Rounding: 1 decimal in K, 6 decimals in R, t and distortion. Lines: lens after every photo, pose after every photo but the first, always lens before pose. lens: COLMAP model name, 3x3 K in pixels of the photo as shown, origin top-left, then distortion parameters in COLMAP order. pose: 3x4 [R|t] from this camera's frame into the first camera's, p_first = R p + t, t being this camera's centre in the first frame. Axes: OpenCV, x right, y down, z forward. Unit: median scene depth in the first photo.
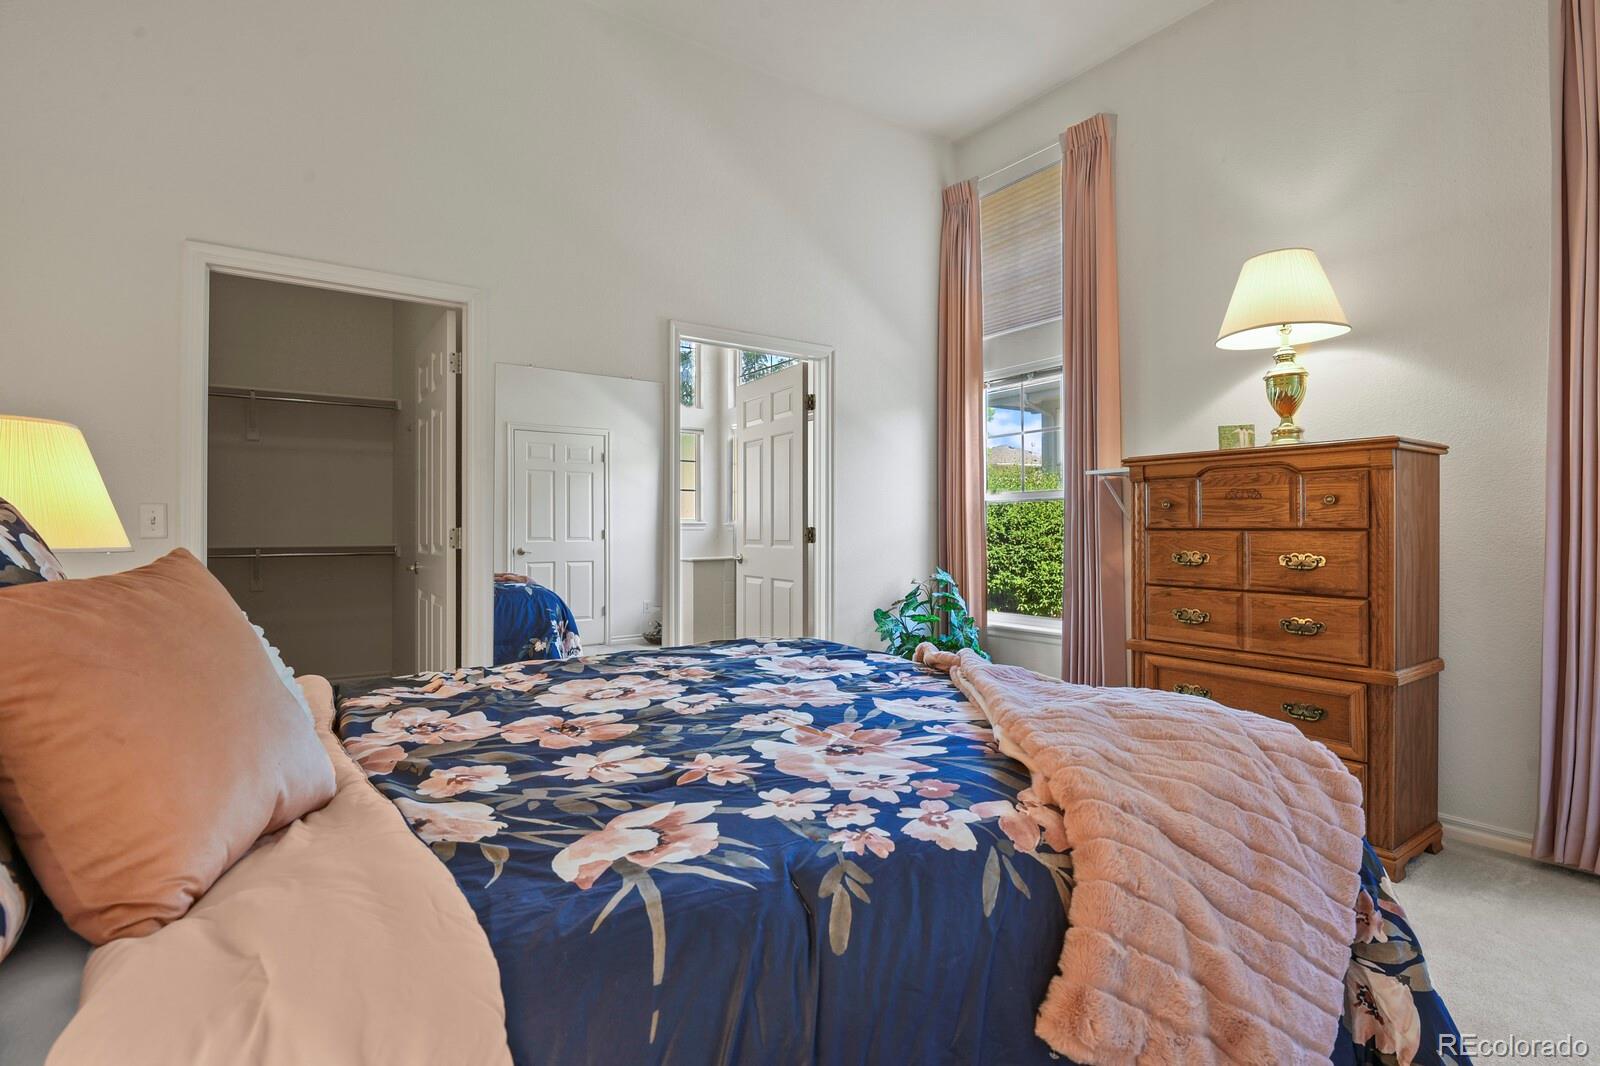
lens RADIAL K [[778.4, 0, 802.9], [0, 778.4, 531.7], [0, 0, 1]] dist [-0.010855, -0.002784]
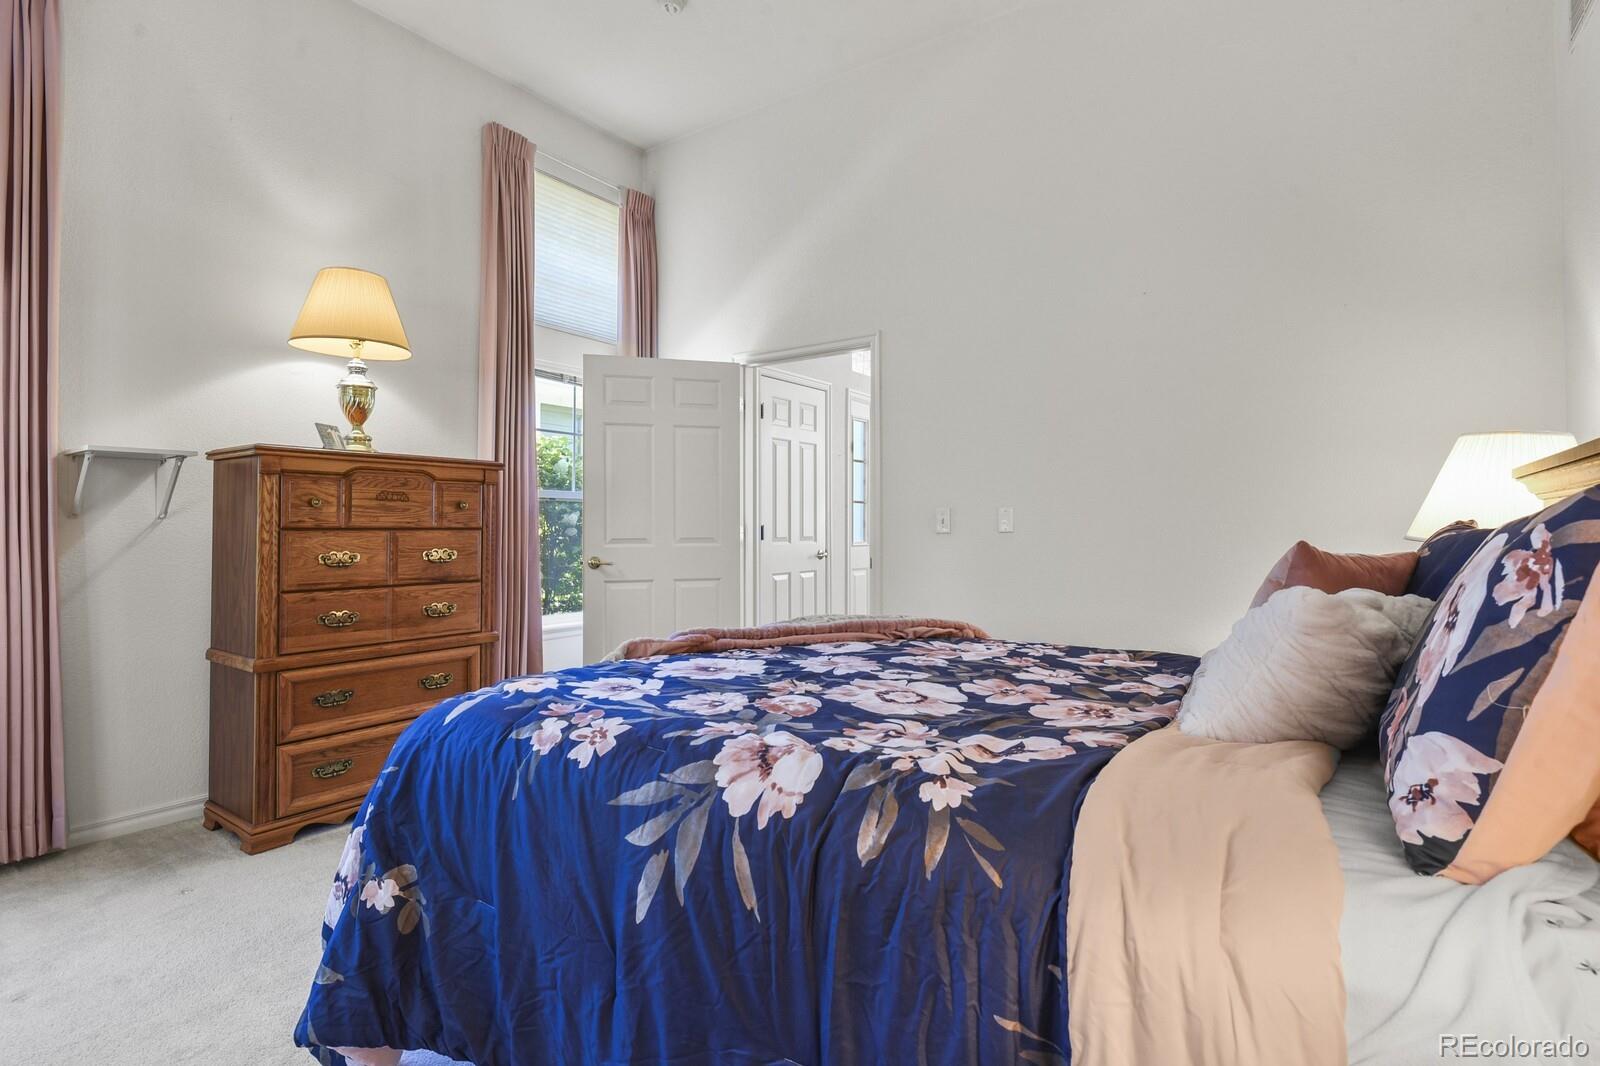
lens RADIAL K [[778.4, 0, 802.0], [0, 778.4, 531.0], [0, 0, 1]] dist [-0.010855, -0.002784]
pose [[-0.349384, -0.005125, 0.936966, -0.631578], [0.000986, 0.999982, 0.005837, -0.005825], [-0.936979, 0.002963, -0.349373, 0.832001]]
